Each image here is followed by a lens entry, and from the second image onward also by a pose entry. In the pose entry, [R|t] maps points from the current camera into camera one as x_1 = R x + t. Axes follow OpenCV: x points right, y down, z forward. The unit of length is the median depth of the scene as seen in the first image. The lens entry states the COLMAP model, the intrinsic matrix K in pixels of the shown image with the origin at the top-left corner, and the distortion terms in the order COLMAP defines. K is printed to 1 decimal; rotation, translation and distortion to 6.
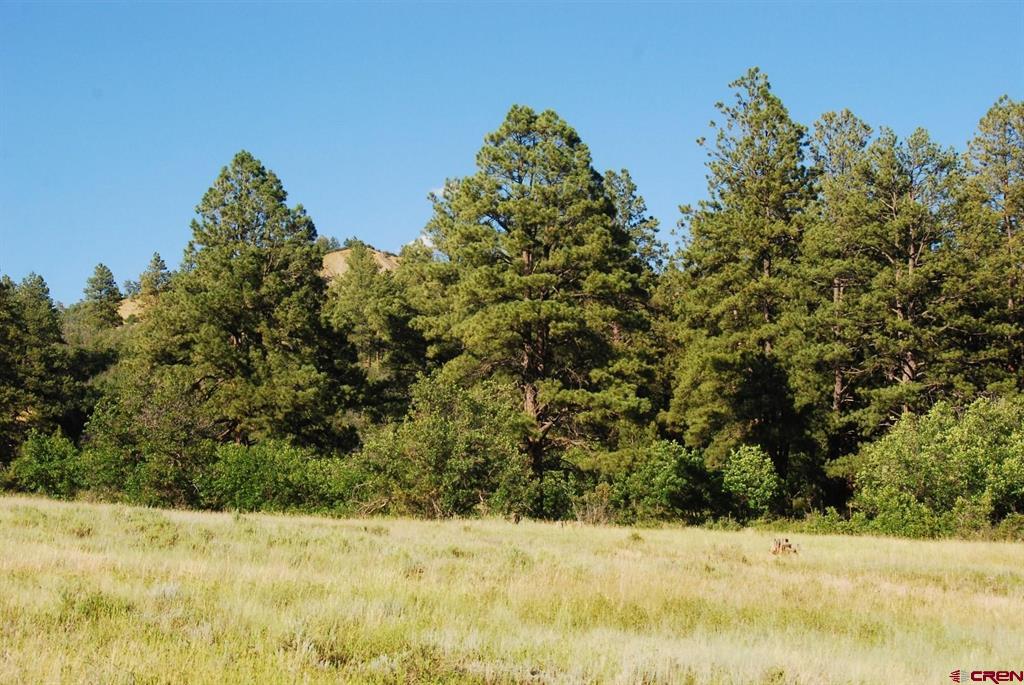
lens RADIAL K [[2159.2, 0, 512.0], [0, 2159.2, 342.5], [0, 0, 1]] dist [0.366755, 0.436925]
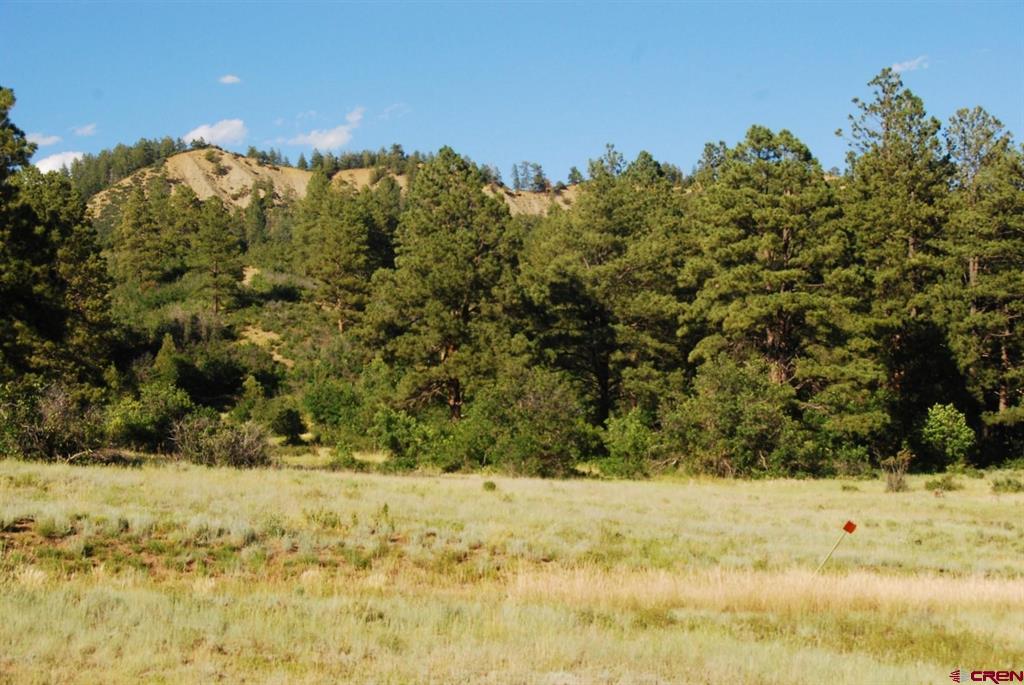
lens RADIAL K [[2159.2, 0, 512.0], [0, 2159.2, 342.5], [0, 0, 1]] dist [0.366755, 0.436925]
pose [[0.997445, -0.018977, 0.068877, -0.193193], [0.015736, 0.998757, 0.047289, -0.043340], [-0.069689, -0.046084, 0.996504, -0.176110]]
